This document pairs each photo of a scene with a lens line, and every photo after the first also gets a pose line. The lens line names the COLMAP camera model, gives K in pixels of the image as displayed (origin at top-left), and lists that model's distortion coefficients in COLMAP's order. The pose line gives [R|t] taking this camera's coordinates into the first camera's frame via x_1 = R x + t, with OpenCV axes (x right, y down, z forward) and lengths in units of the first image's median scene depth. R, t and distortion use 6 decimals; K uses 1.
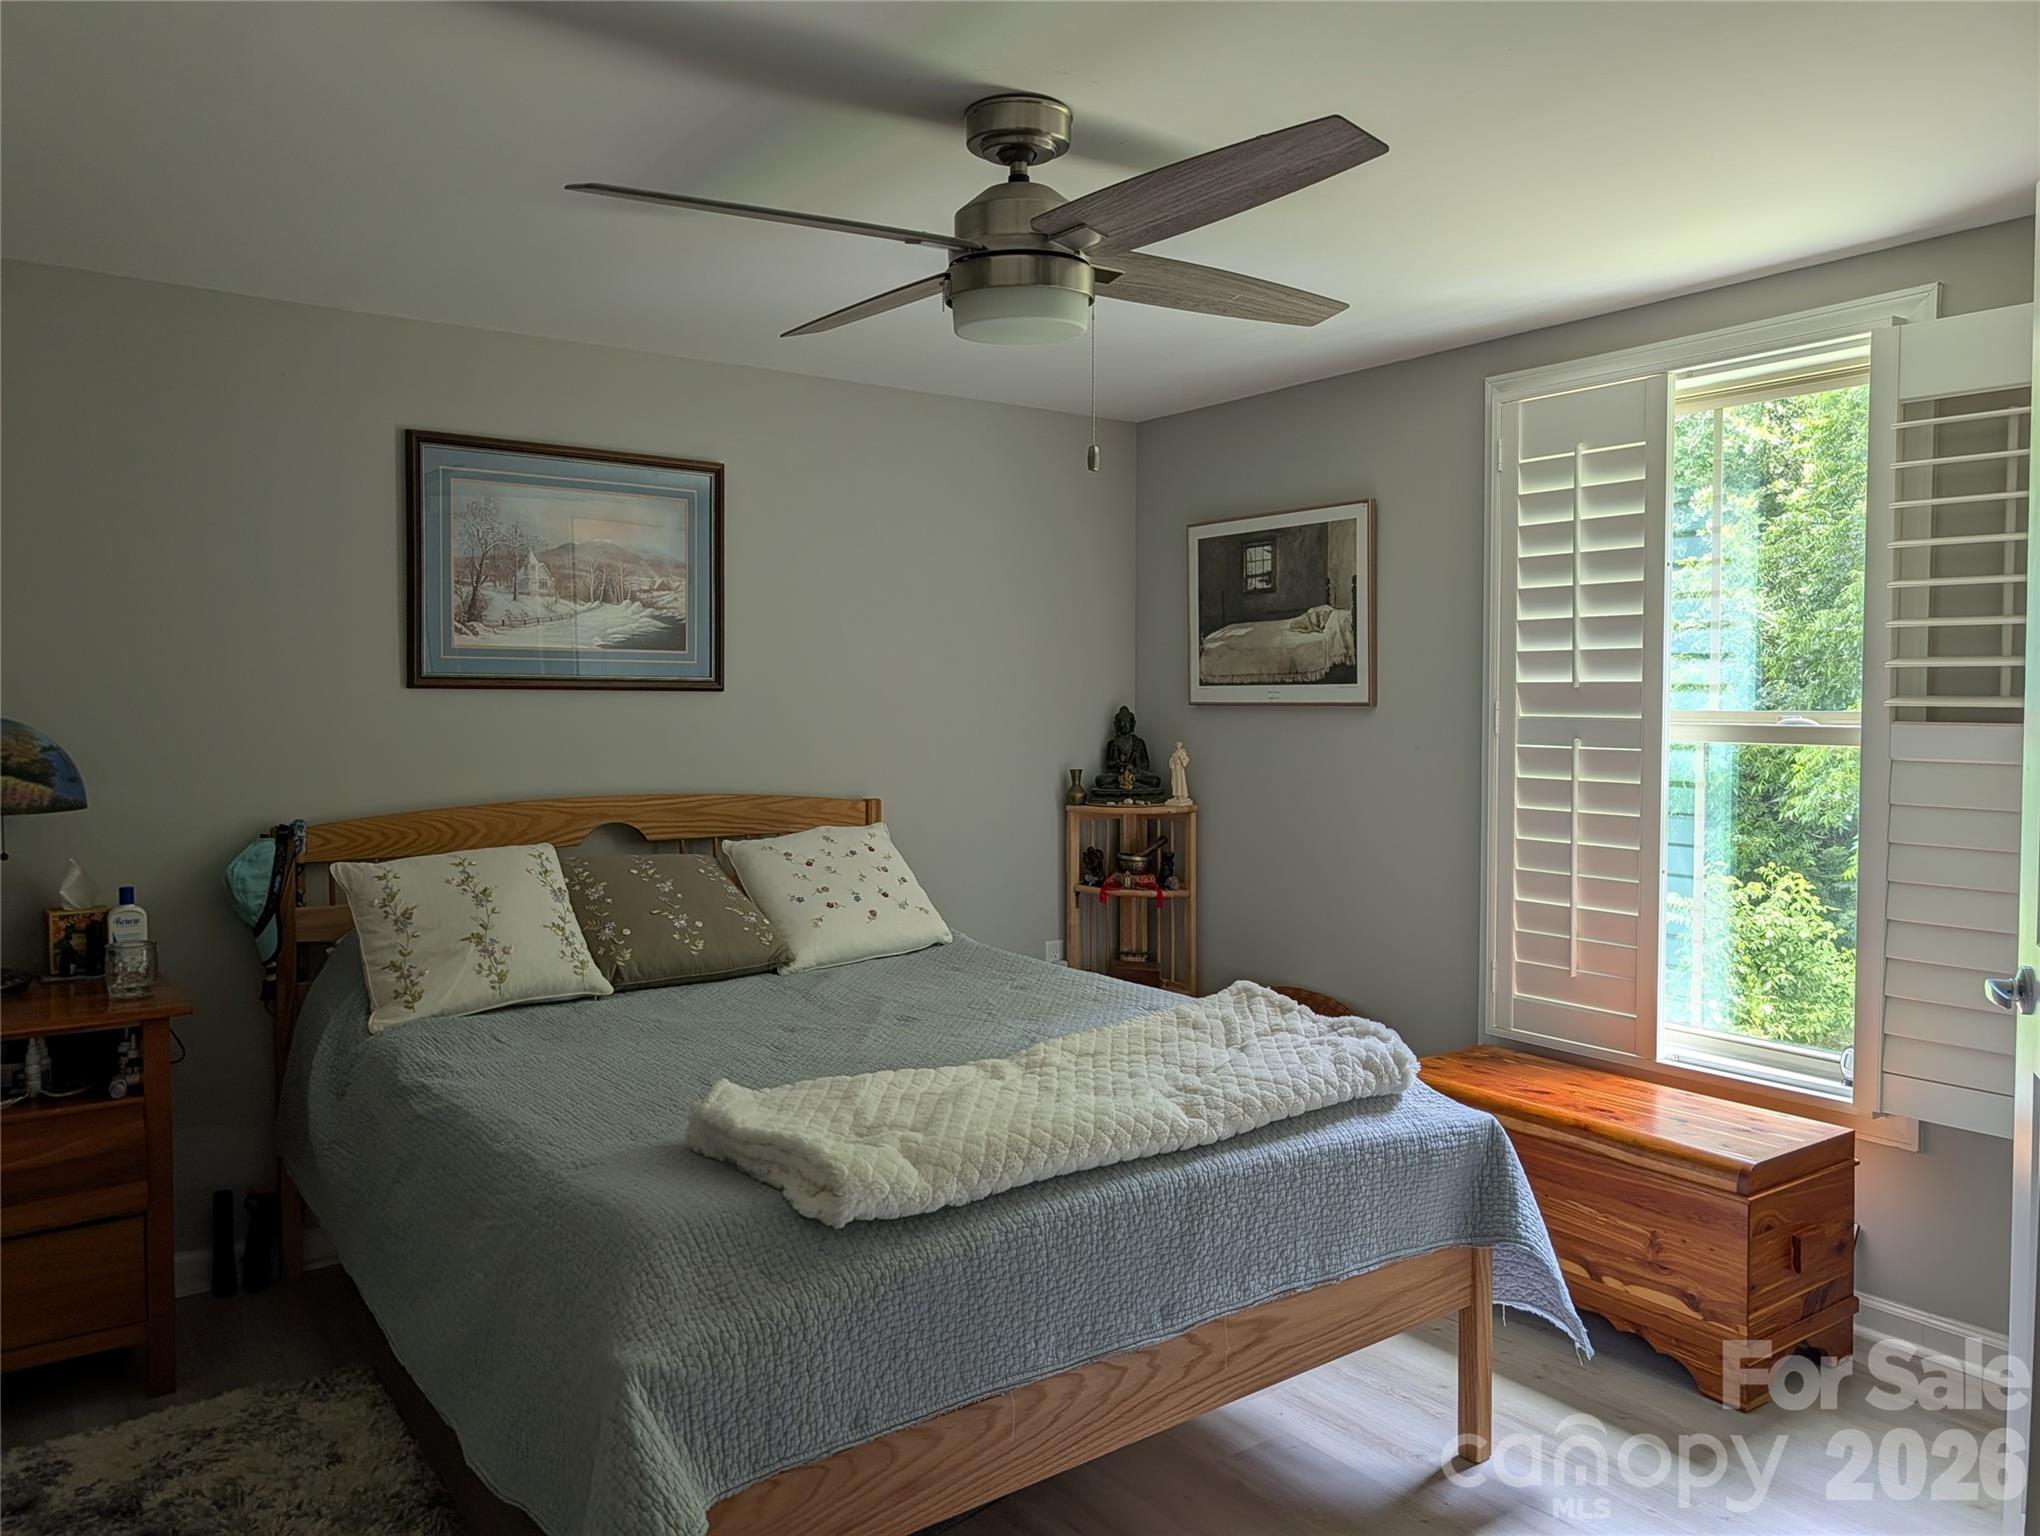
lens RADIAL K [[1476.3, 0, 1021.0], [0, 1476.3, 762.5], [0, 0, 1]] dist [0.020401, -0.023744]
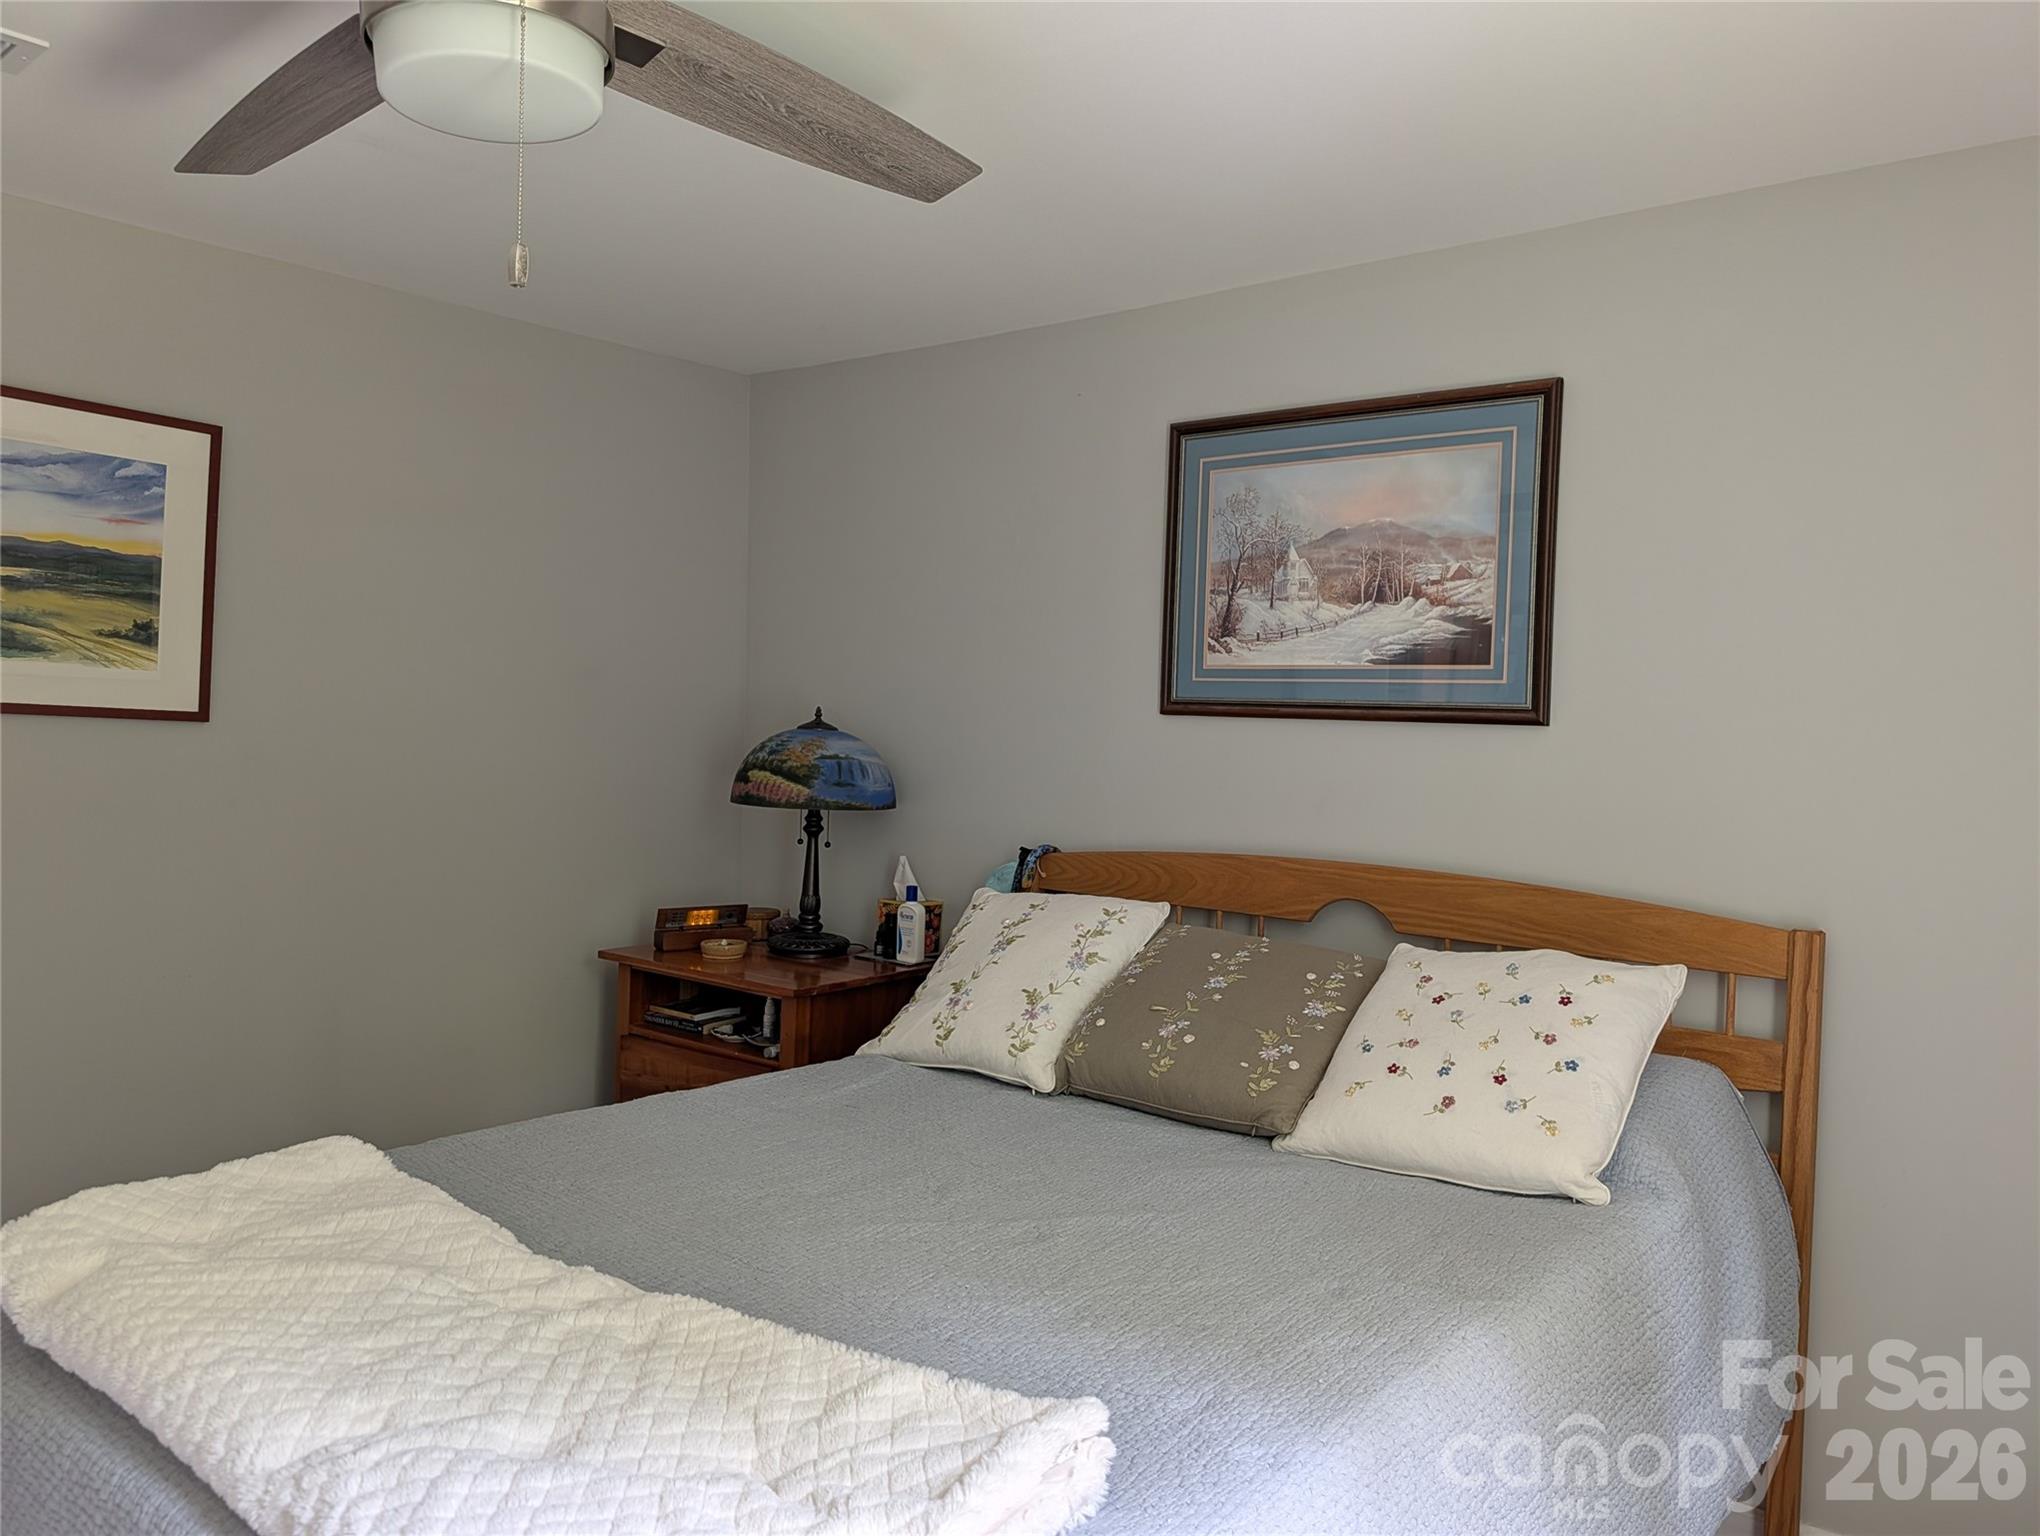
lens RADIAL K [[1476.3, 0, 1020.9], [0, 1476.3, 769.1], [0, 0, 1]] dist [0.020401, -0.023744]
pose [[0.215112, 0.031704, -0.976075, 0.417864], [-0.077249, 0.996894, 0.015356, -0.023167], [0.973529, 0.072098, 0.216892, 0.689541]]
